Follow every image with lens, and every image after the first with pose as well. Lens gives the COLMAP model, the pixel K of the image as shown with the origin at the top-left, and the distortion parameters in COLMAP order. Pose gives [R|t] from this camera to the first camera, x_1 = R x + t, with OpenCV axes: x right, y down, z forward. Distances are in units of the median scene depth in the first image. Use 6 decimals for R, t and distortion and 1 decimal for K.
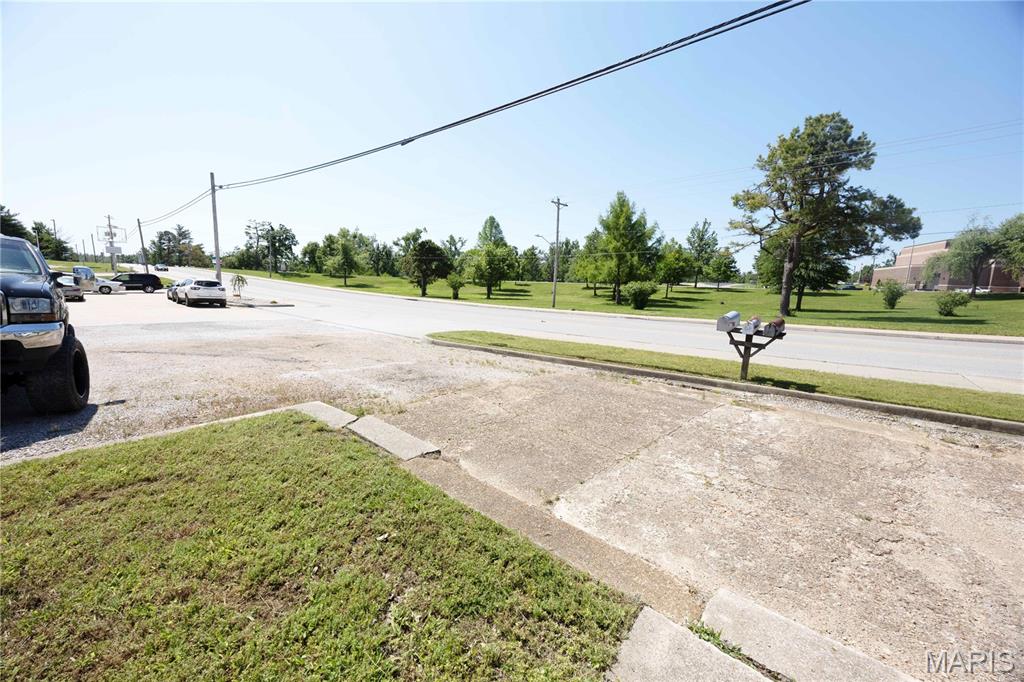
lens RADIAL K [[387.9, 0, 511.0], [0, 387.9, 342.3], [0, 0, 1]] dist [-0.001221, -0.000130]
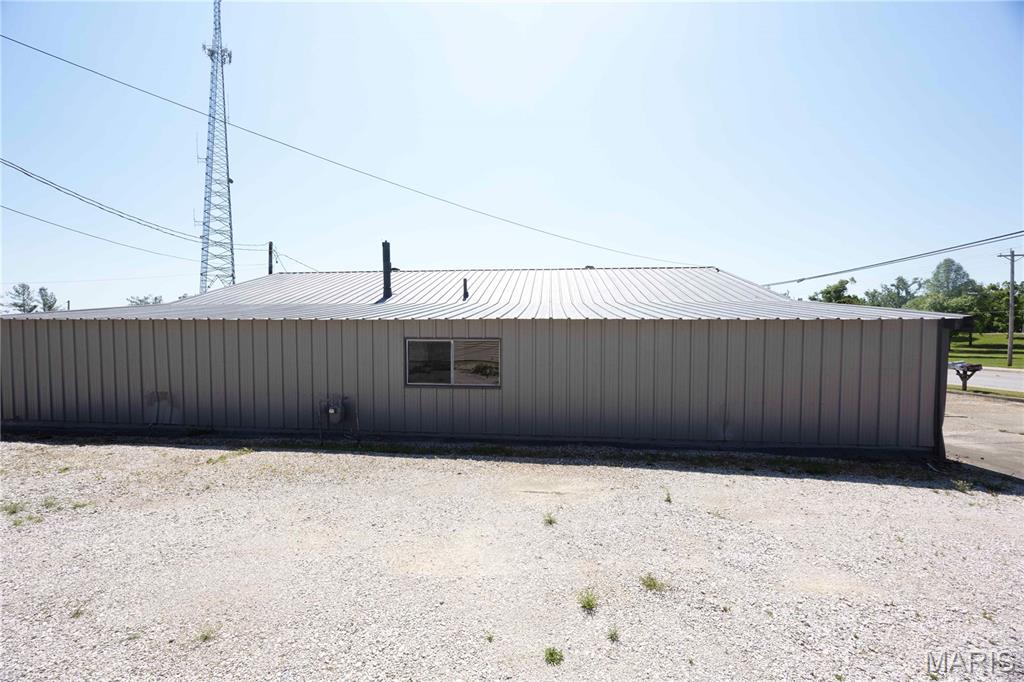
lens RADIAL K [[387.9, 0, 511.0], [0, 387.9, 342.3], [0, 0, 1]] dist [-0.001221, -0.000130]
pose [[0.578628, -0.016447, -0.815426, 0.180224], [-0.100708, 0.990705, -0.091445, 0.056233], [0.809350, 0.135033, 0.571593, -0.483560]]
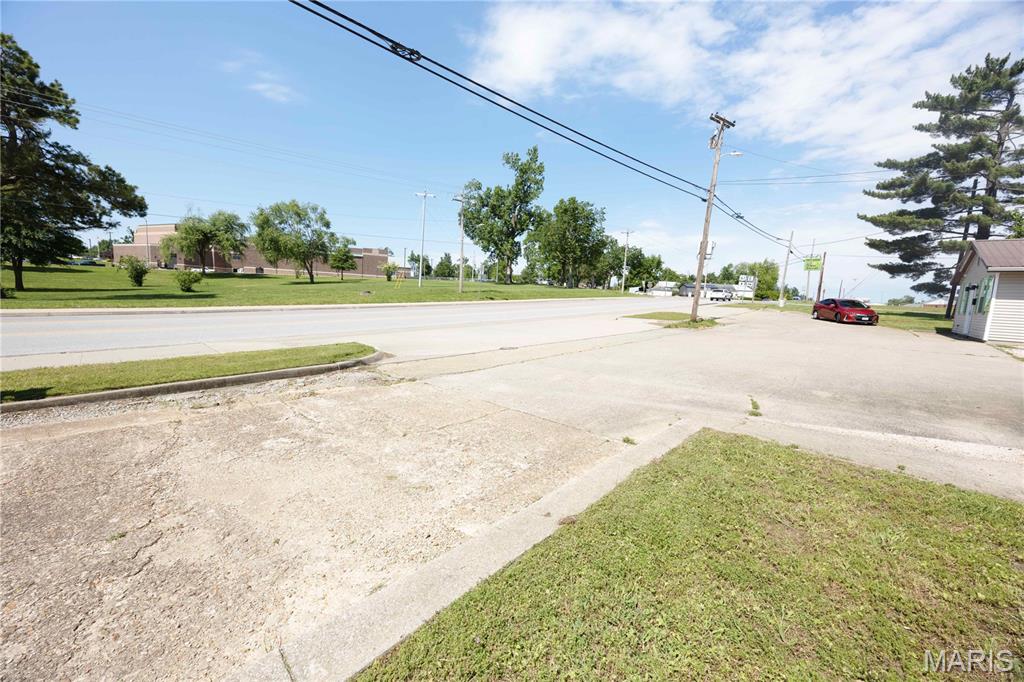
lens RADIAL K [[387.9, 0, 511.0], [0, 387.9, 342.3], [0, 0, 1]] dist [-0.001221, -0.000130]
pose [[0.039450, -0.156932, 0.986821, 0.013256], [0.100208, 0.983232, 0.152356, -0.000519], [-0.994184, 0.092877, 0.054514, 0.004534]]
